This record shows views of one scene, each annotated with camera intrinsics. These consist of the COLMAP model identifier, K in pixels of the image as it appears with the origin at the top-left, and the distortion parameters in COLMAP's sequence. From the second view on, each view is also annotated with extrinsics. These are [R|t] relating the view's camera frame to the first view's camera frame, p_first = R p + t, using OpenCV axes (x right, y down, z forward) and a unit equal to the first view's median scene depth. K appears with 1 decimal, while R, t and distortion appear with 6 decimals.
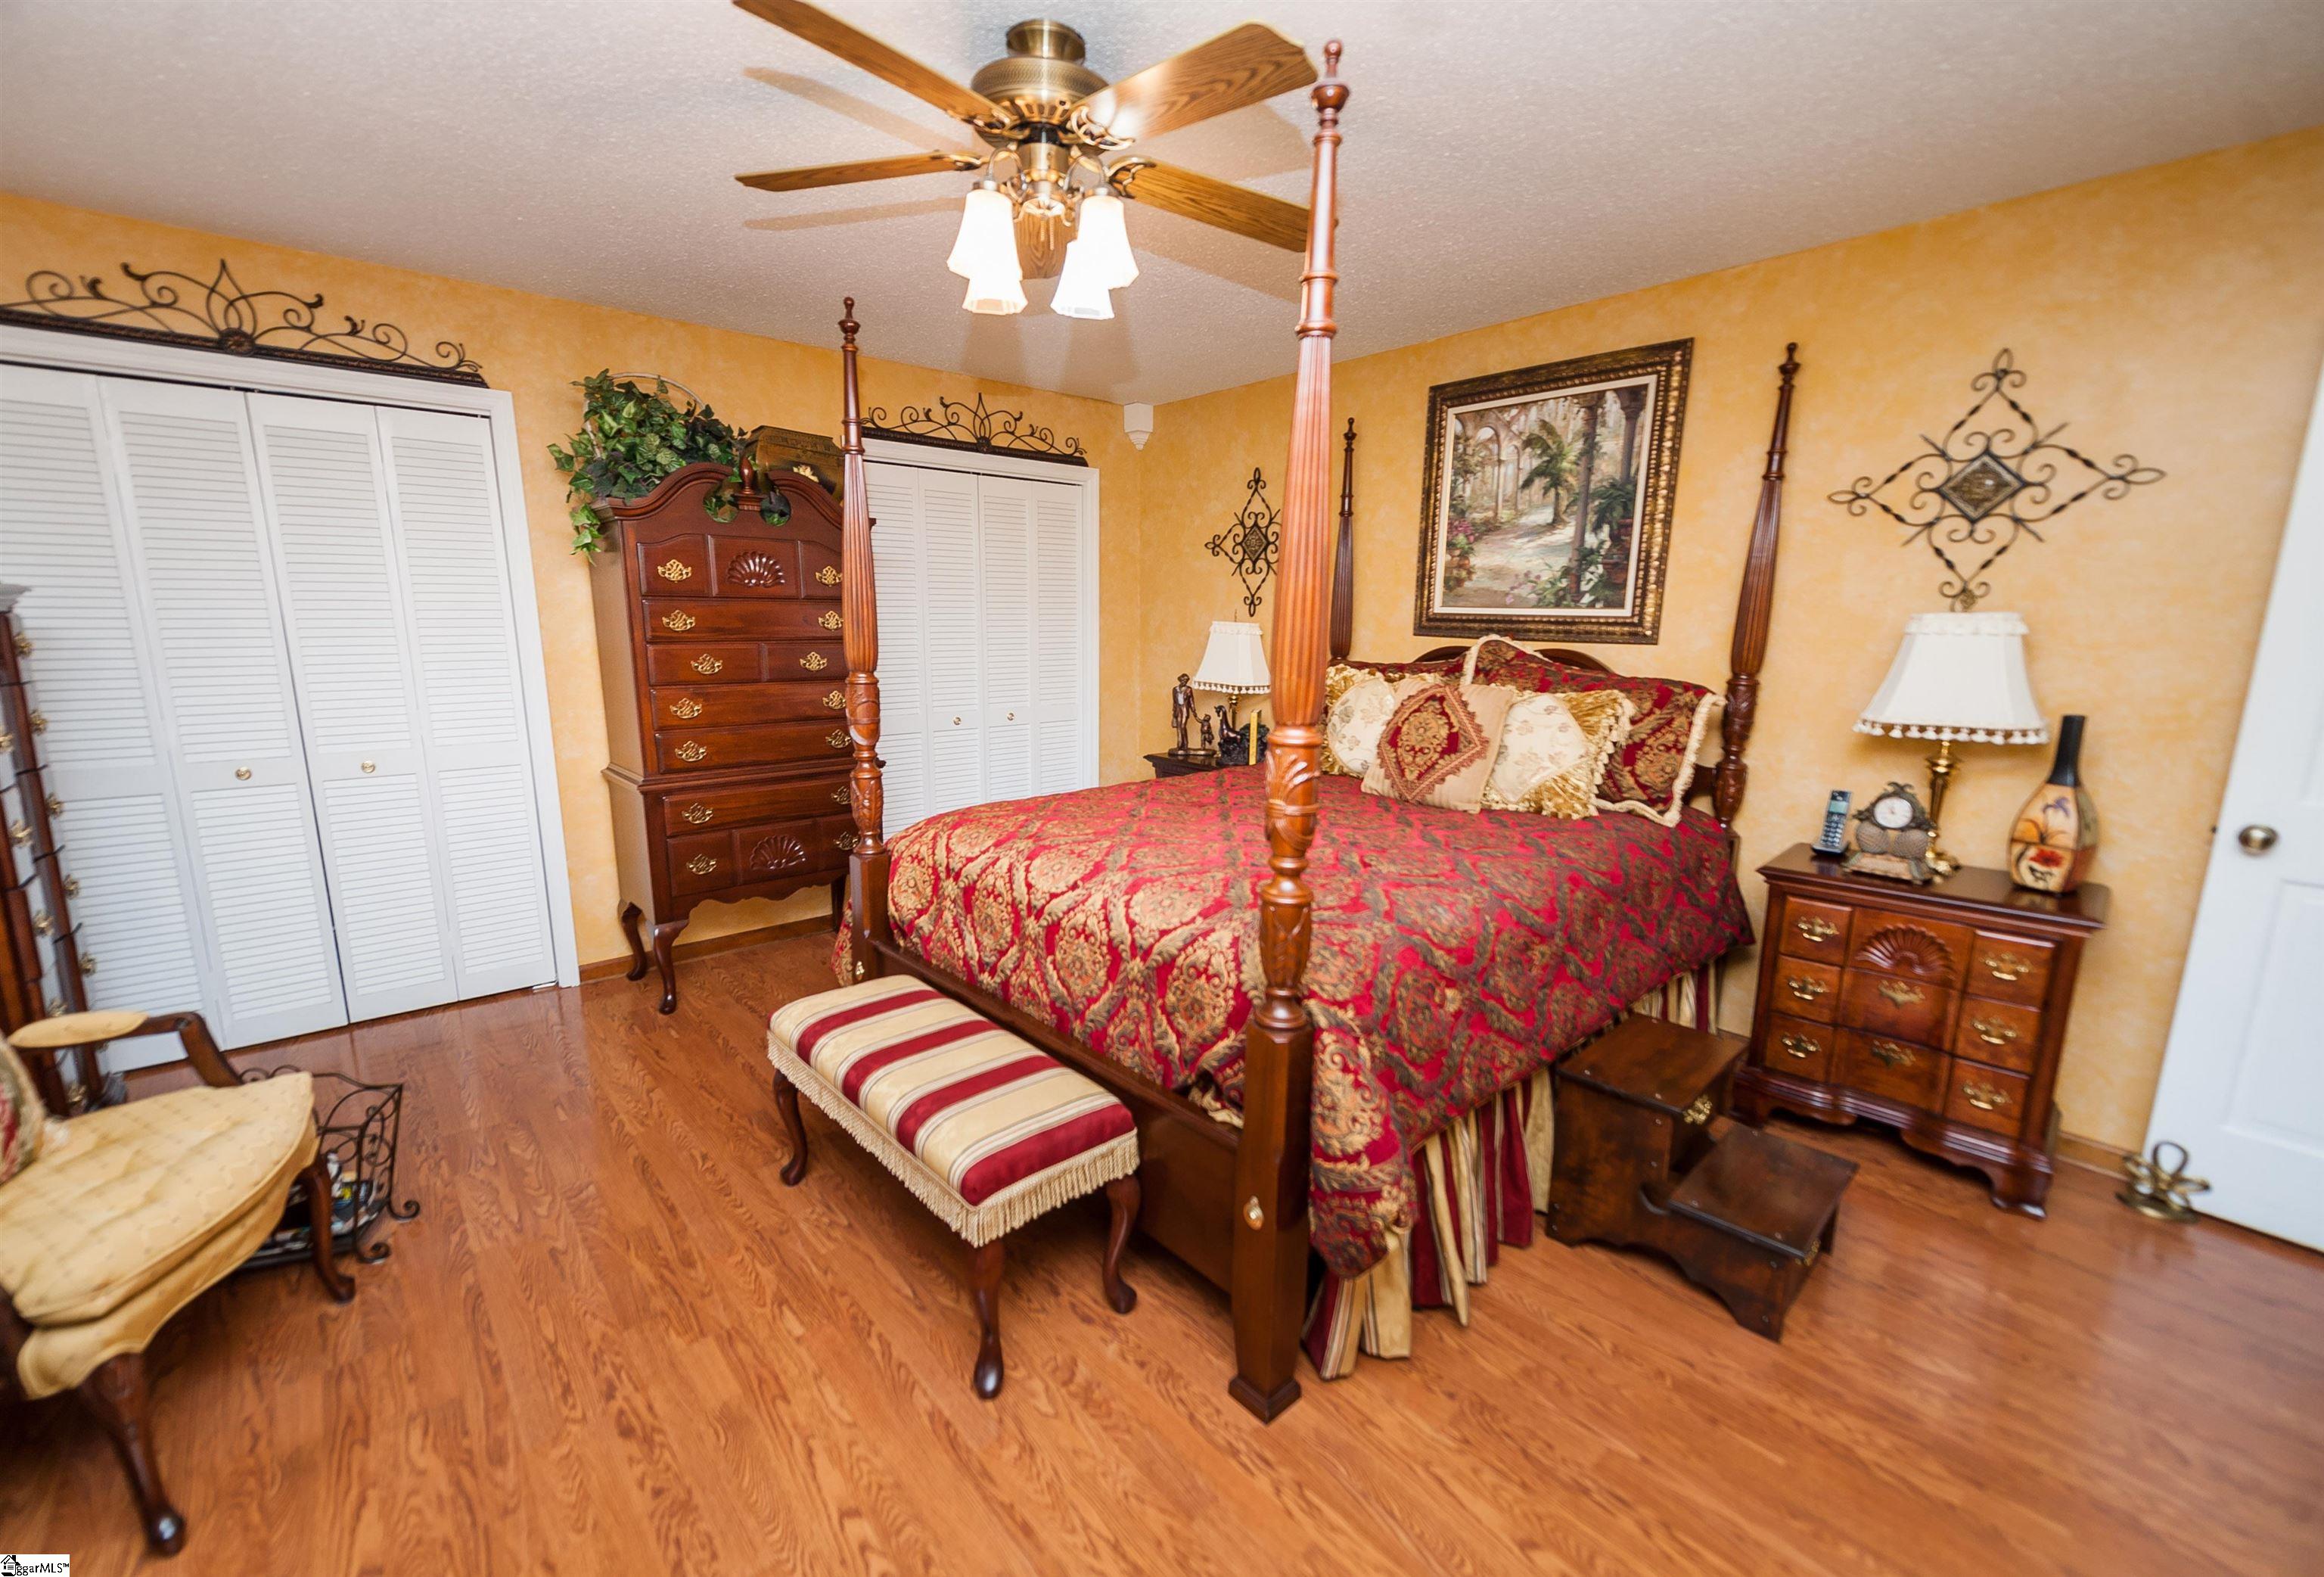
lens RADIAL K [[933.3, 0, 1135.0], [0, 933.3, 800.8], [0, 0, 1]] dist [0.017412, -0.007777]
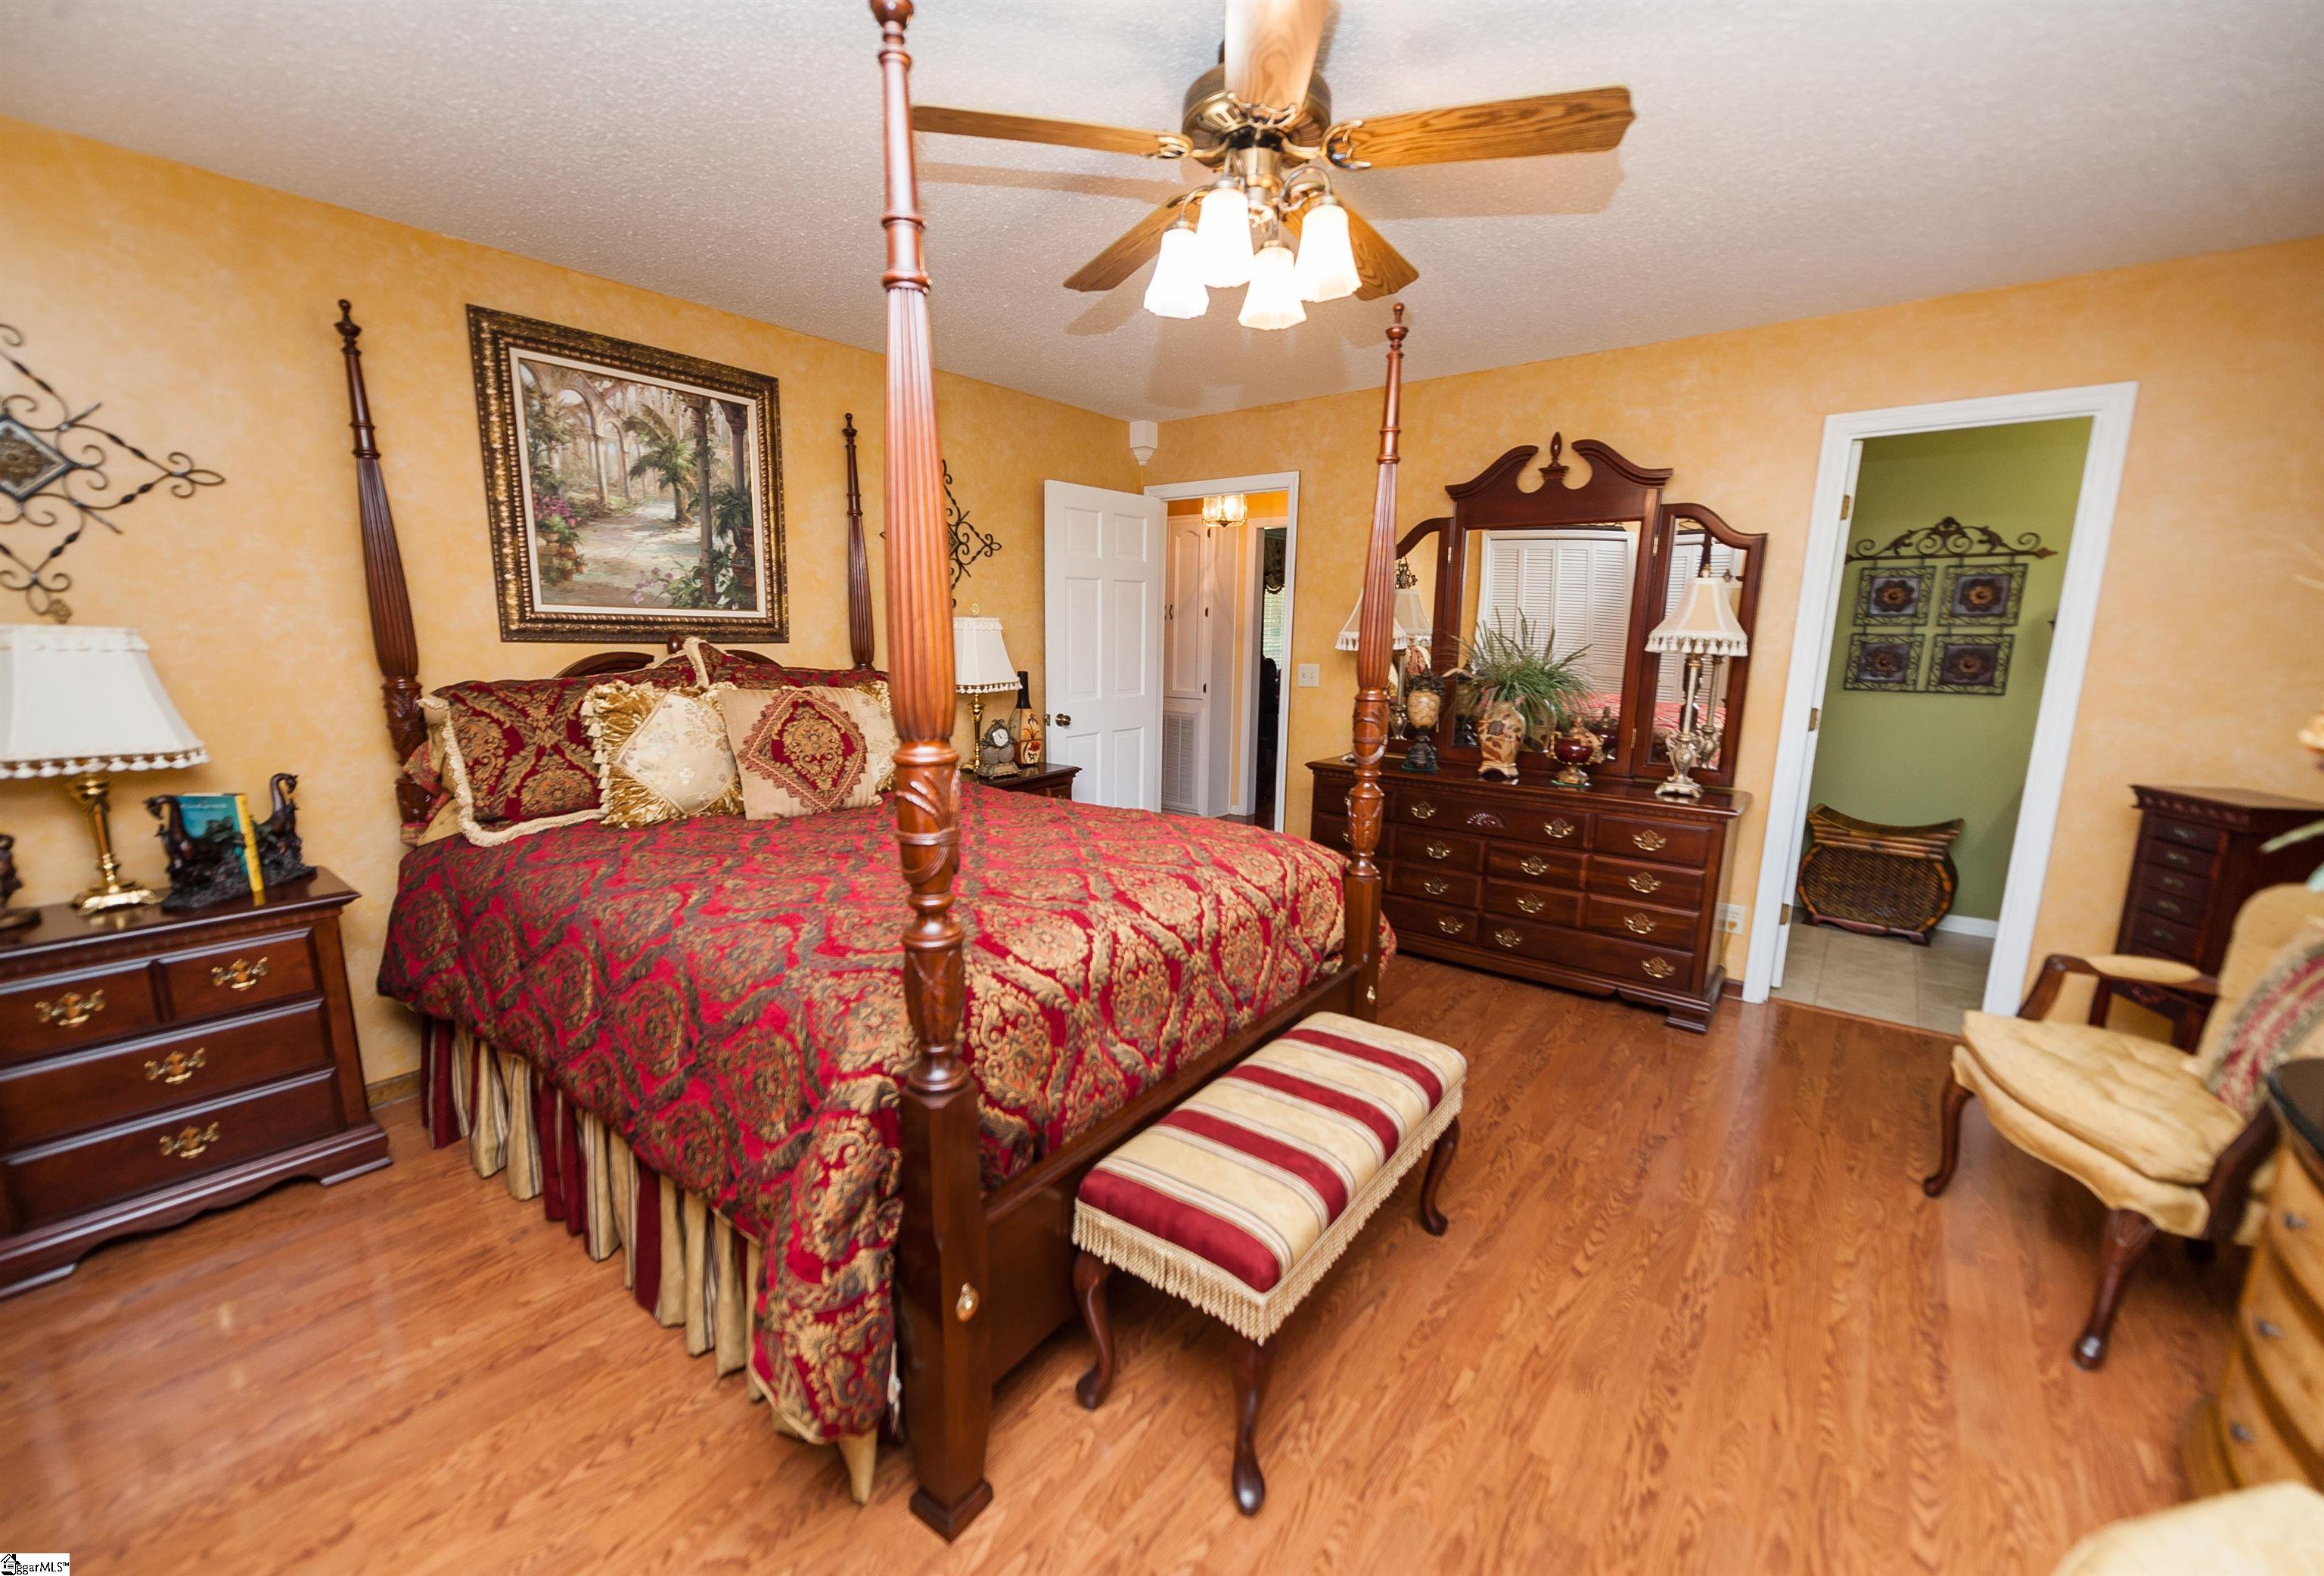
lens RADIAL K [[921.0, 0, 1151.8], [0, 921.0, 795.9], [0, 0, 1]] dist [0.005732, 0.000111]
pose [[-0.185051, -0.187861, 0.964606, -0.589595], [0.183838, 0.957613, 0.221767, -0.142840], [-0.965381, 0.218370, -0.142672, 0.709949]]
